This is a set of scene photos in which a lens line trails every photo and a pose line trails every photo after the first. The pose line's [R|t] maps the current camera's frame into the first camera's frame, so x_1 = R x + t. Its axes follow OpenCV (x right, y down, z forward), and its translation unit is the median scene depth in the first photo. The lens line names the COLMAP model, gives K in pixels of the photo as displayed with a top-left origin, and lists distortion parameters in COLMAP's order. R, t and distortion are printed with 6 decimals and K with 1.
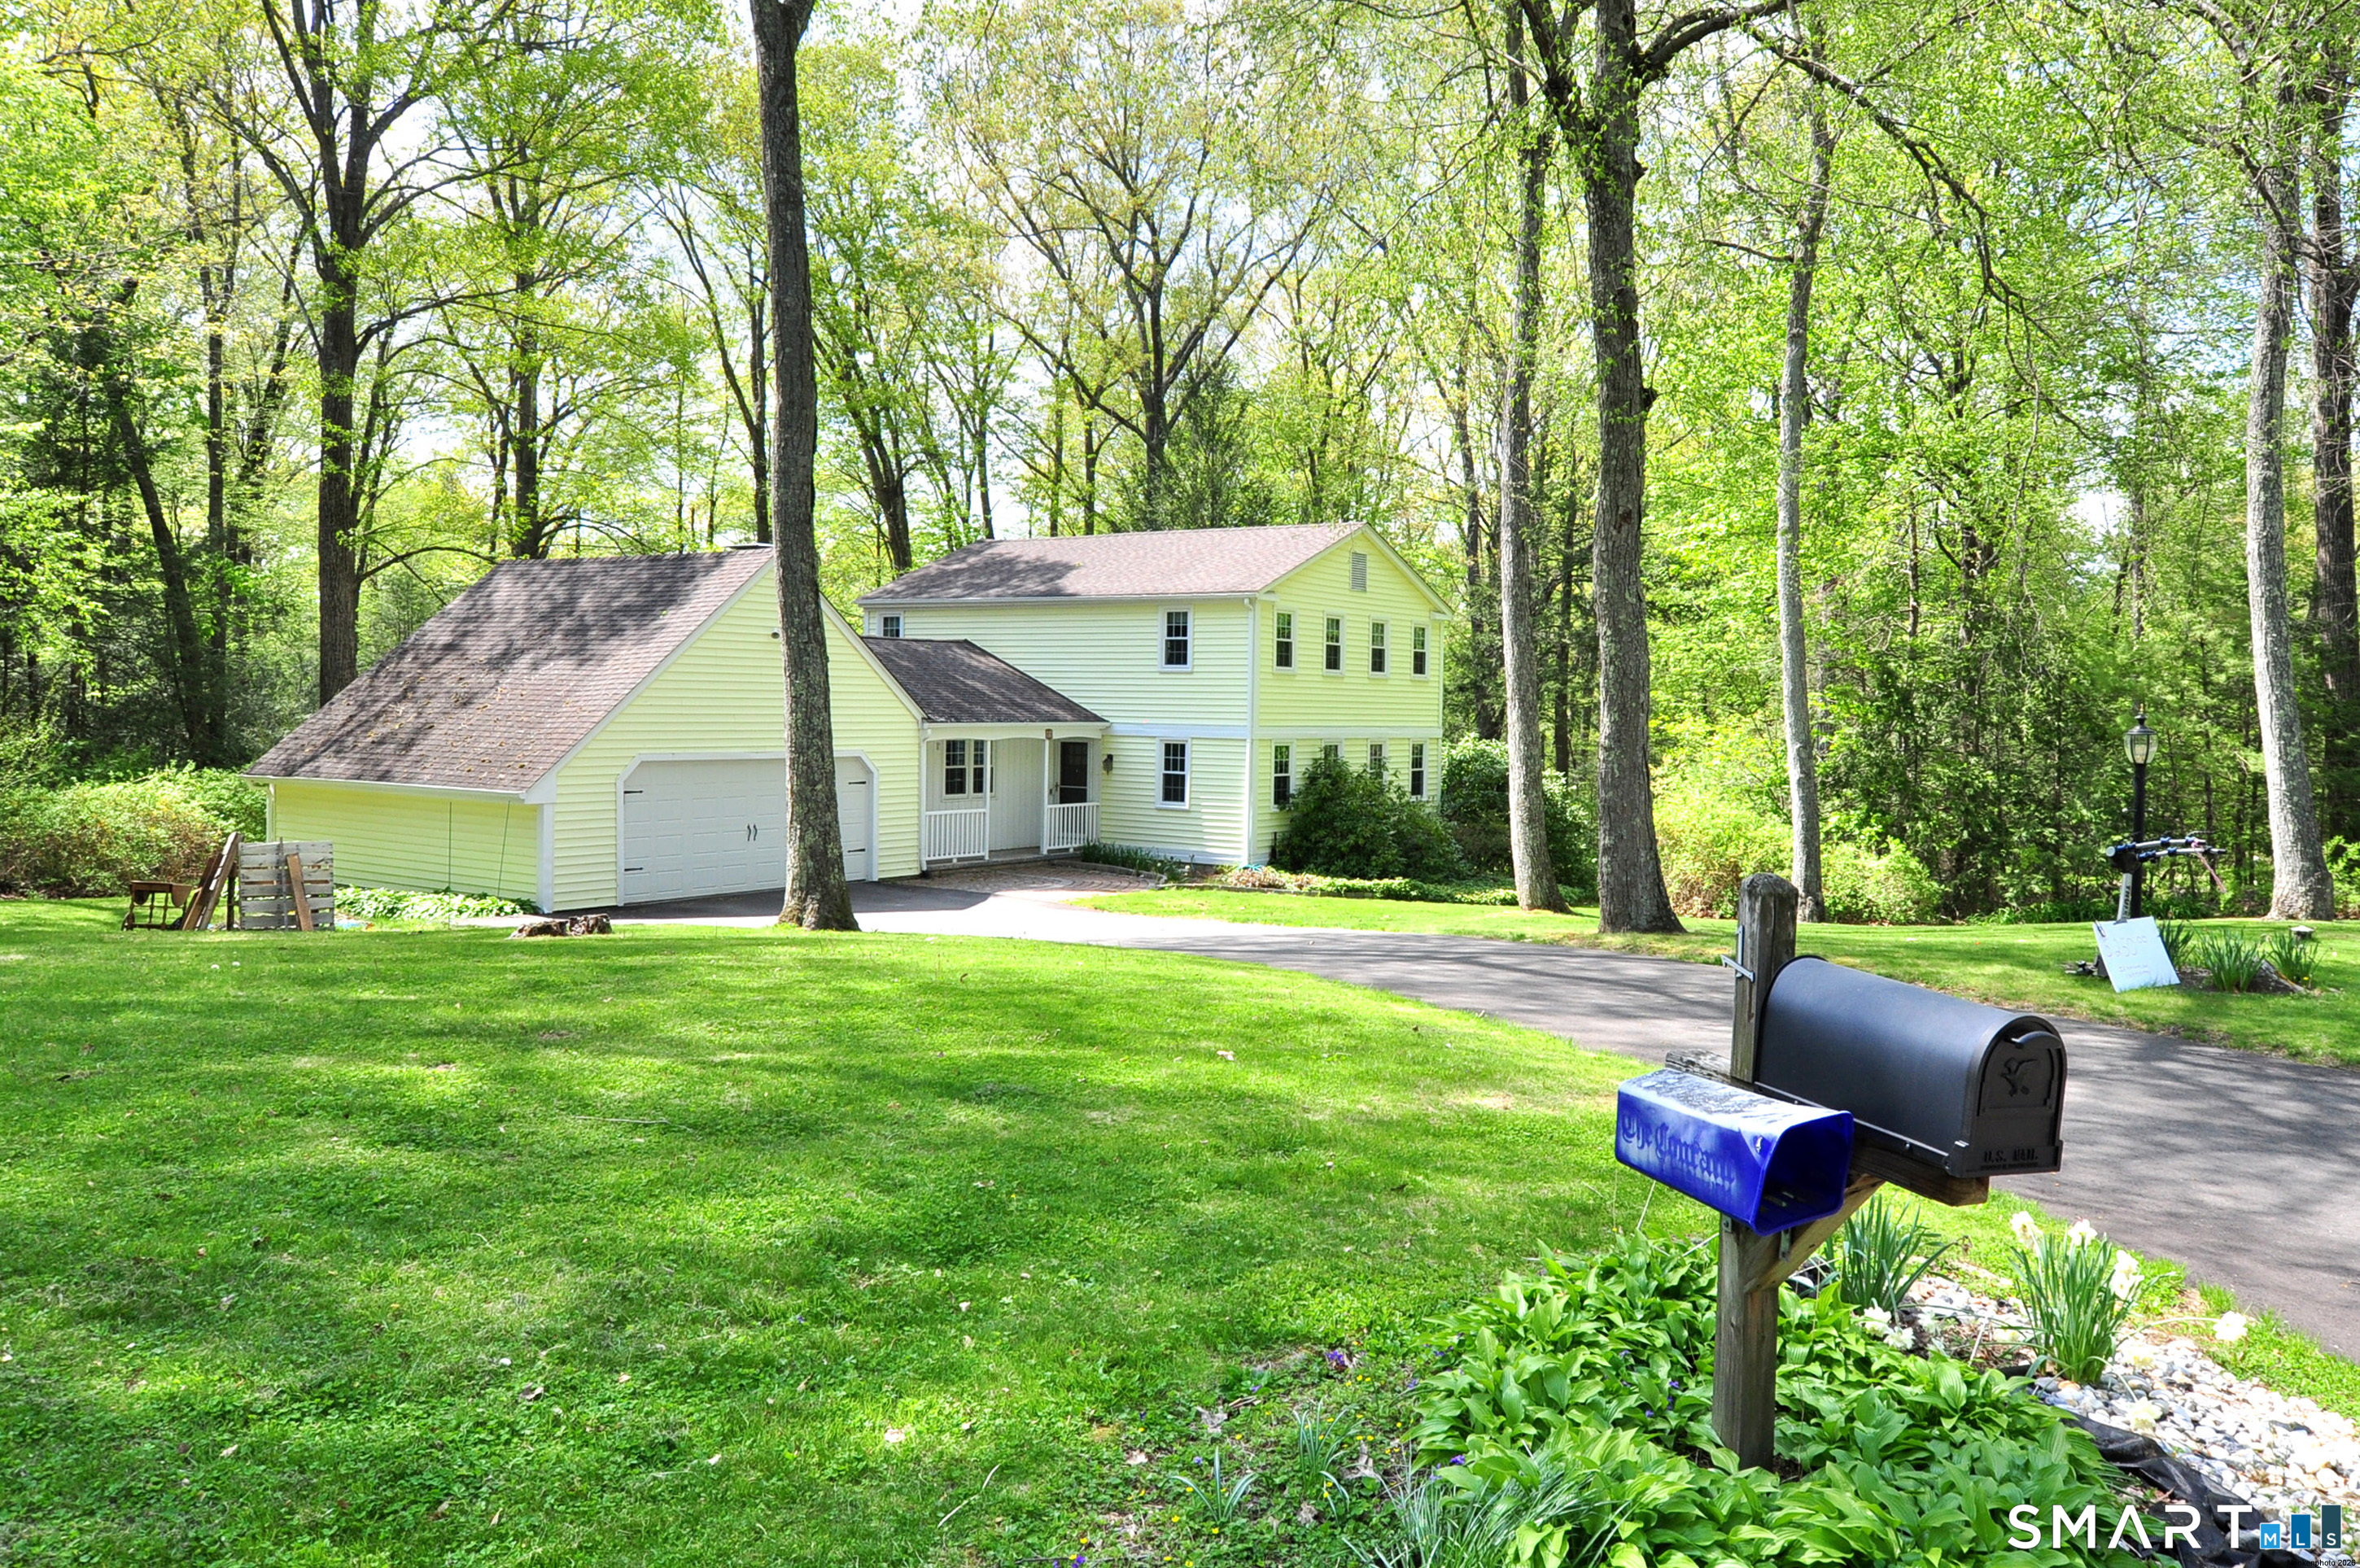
lens RADIAL K [[1486.1, 0, 1180.0], [0, 1486.1, 784.0], [0, 0, 1]] dist [0.000306, 0.000032]
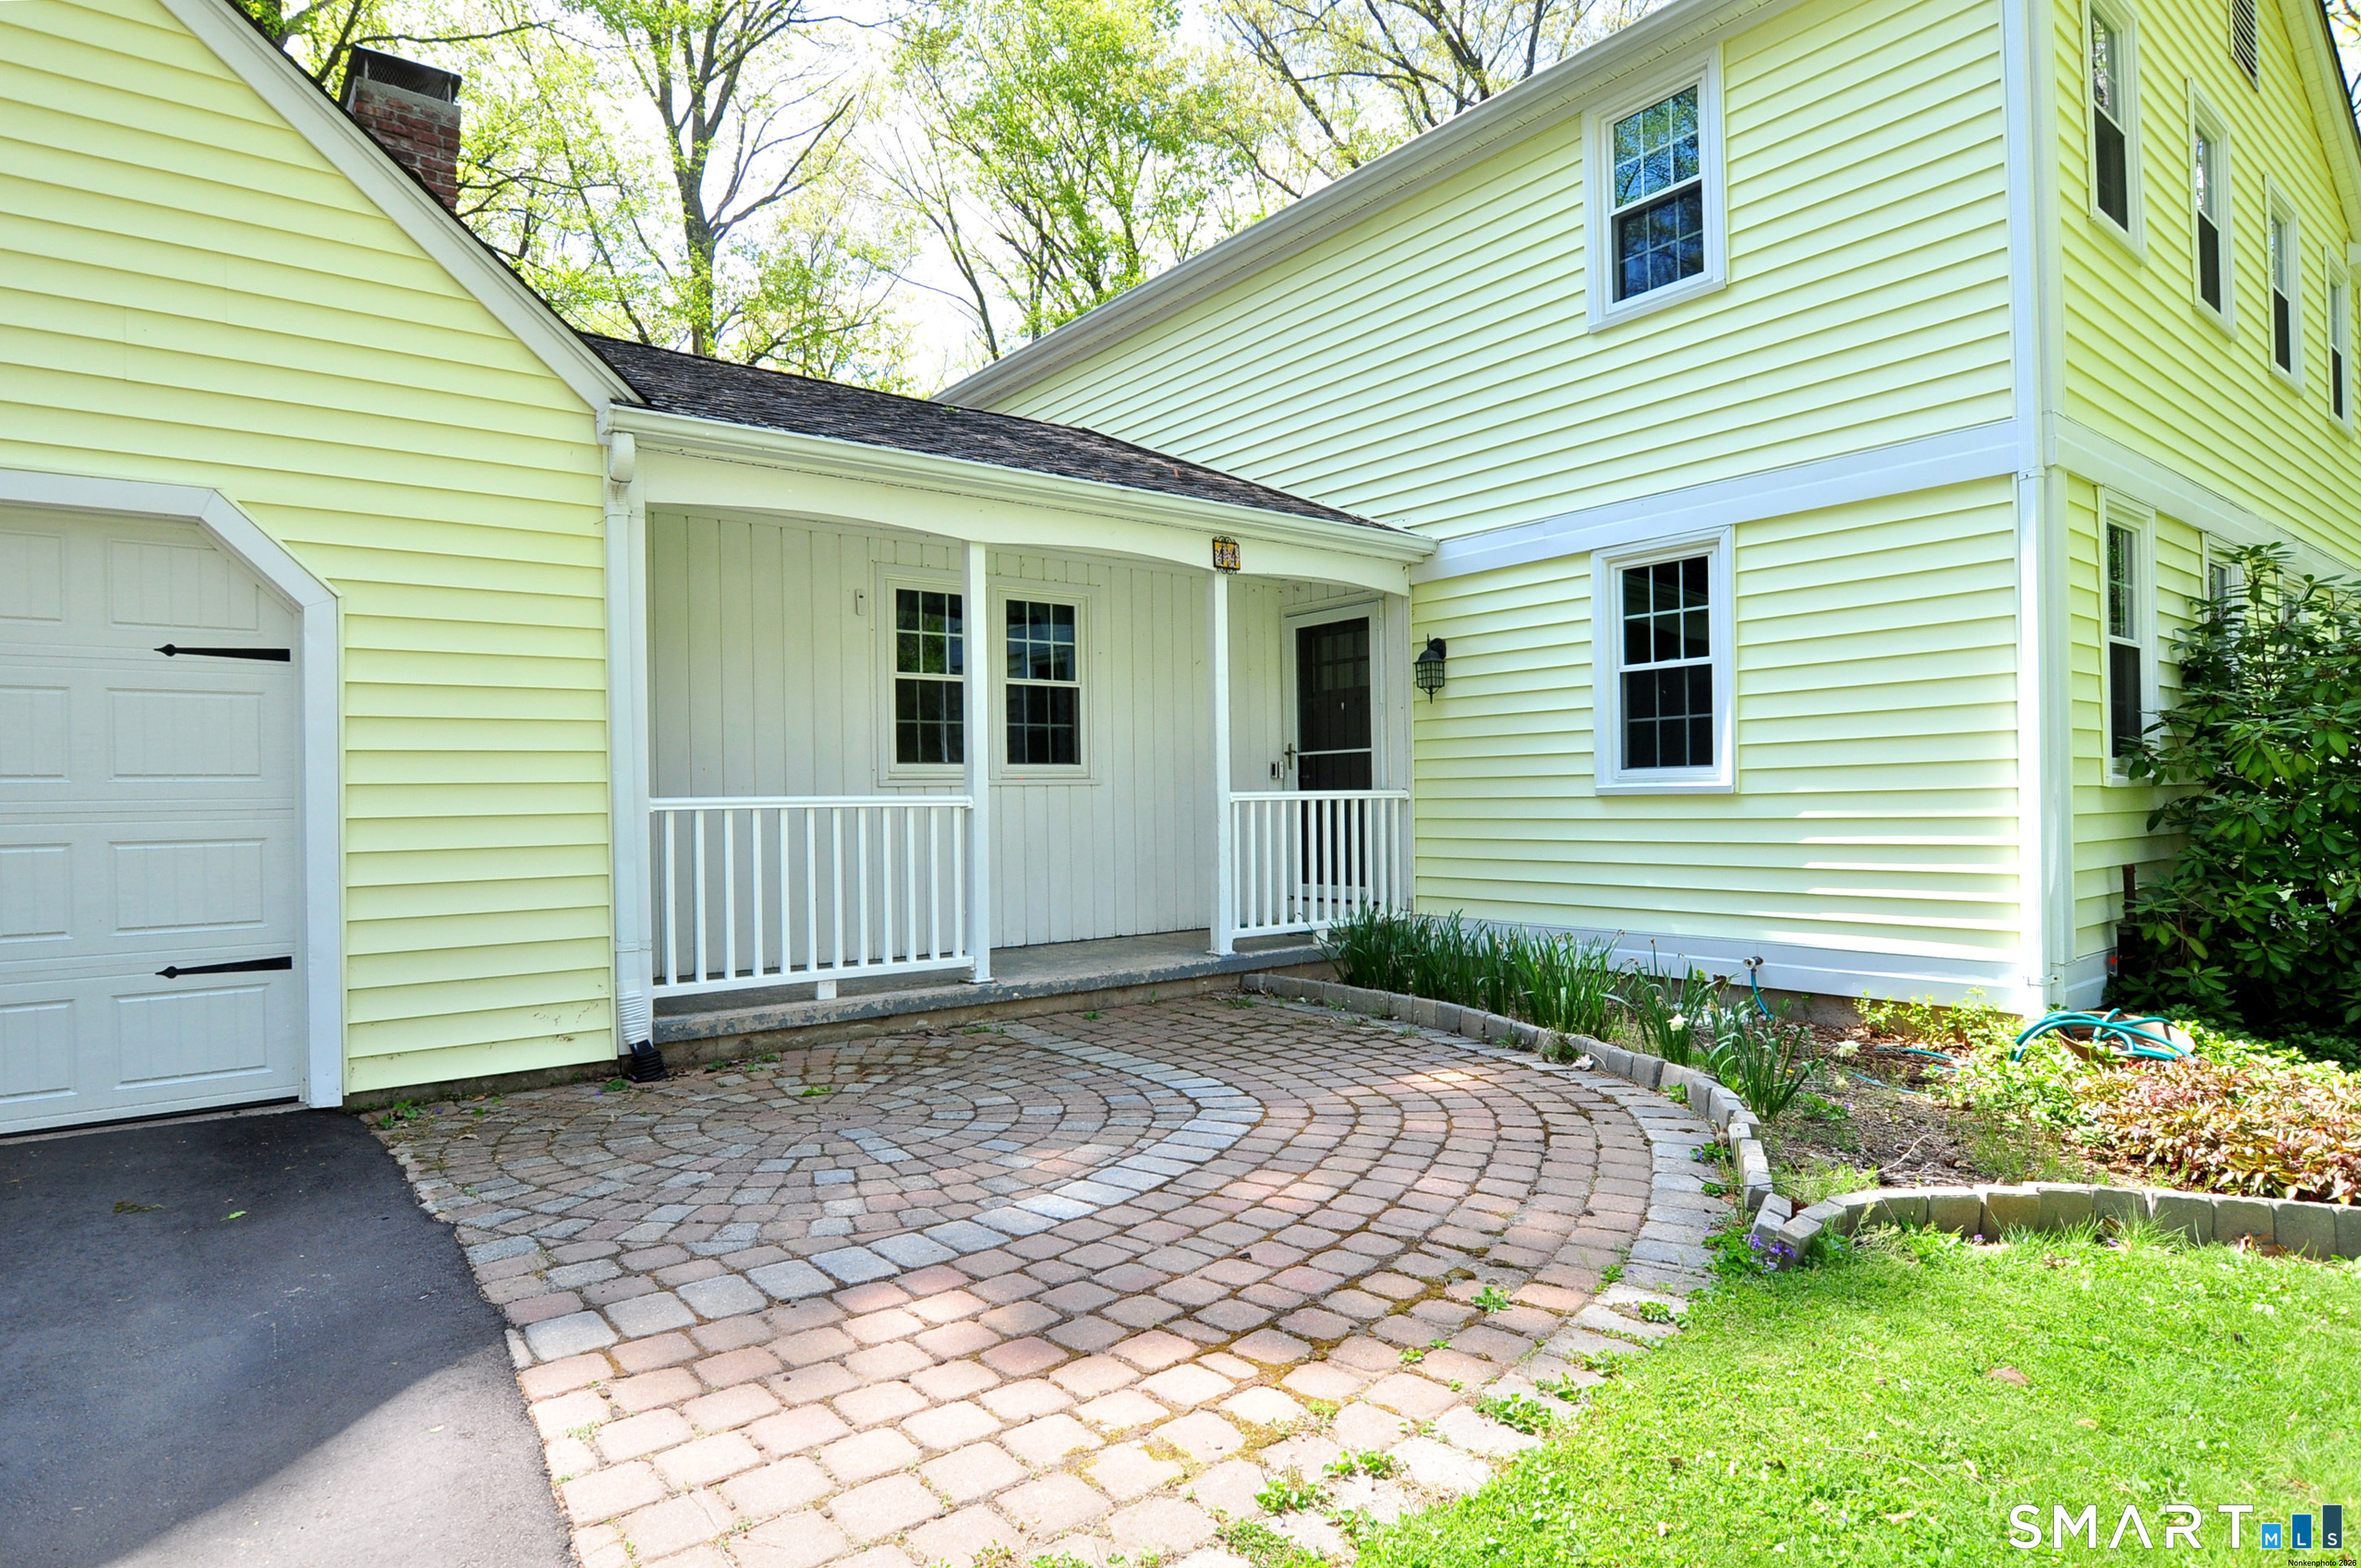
lens RADIAL K [[1345.6, 0, 1180.5], [0, 1345.6, 784.0], [0, 0, 1]] dist [-0.013321, 0.000451]
pose [[0.968525, -0.030893, -0.246994, -0.030907], [0.018370, 0.998434, -0.052848, 0.026869], [0.248239, 0.046647, 0.967575, 0.730045]]
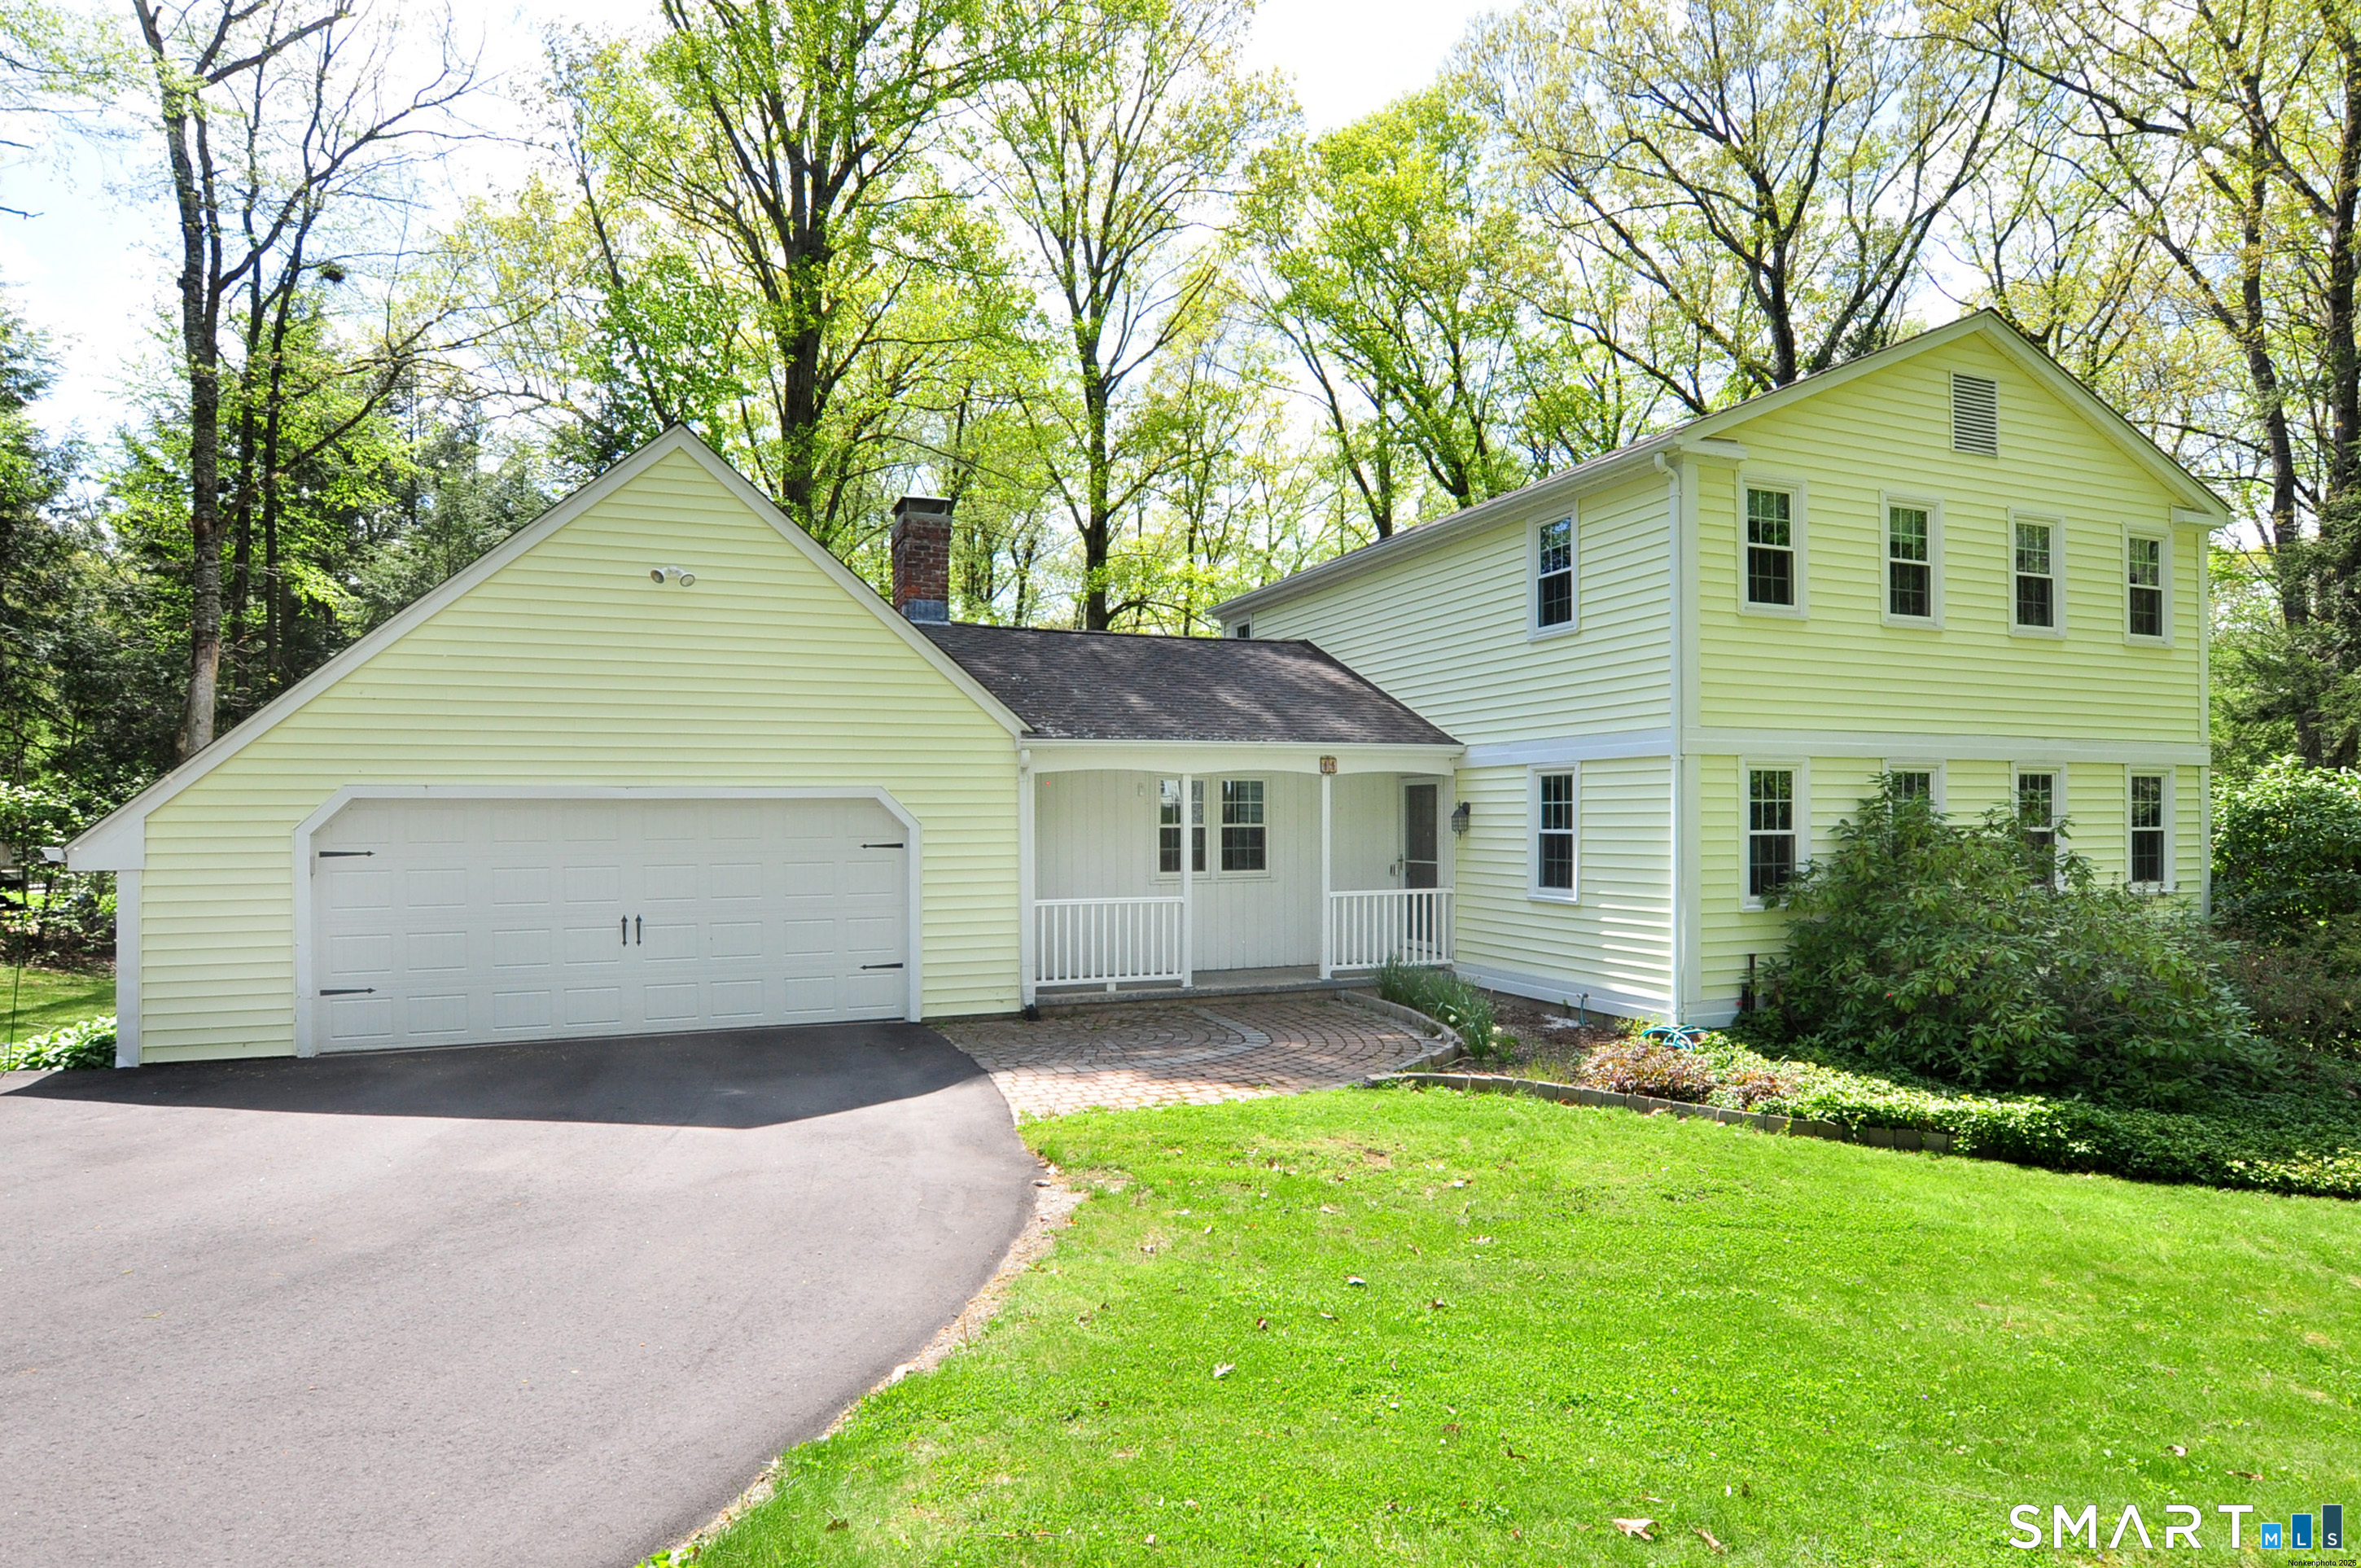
lens RADIAL K [[1288.2, 0, 1191.6], [0, 1288.2, 819.5], [0, 0, 1]] dist [-0.022866, -0.000135]
pose [[0.864795, -0.016852, -0.501843, 0.111454], [-0.006457, 0.998981, -0.044674, 0.008852], [0.502084, 0.041874, 0.863805, 0.548282]]
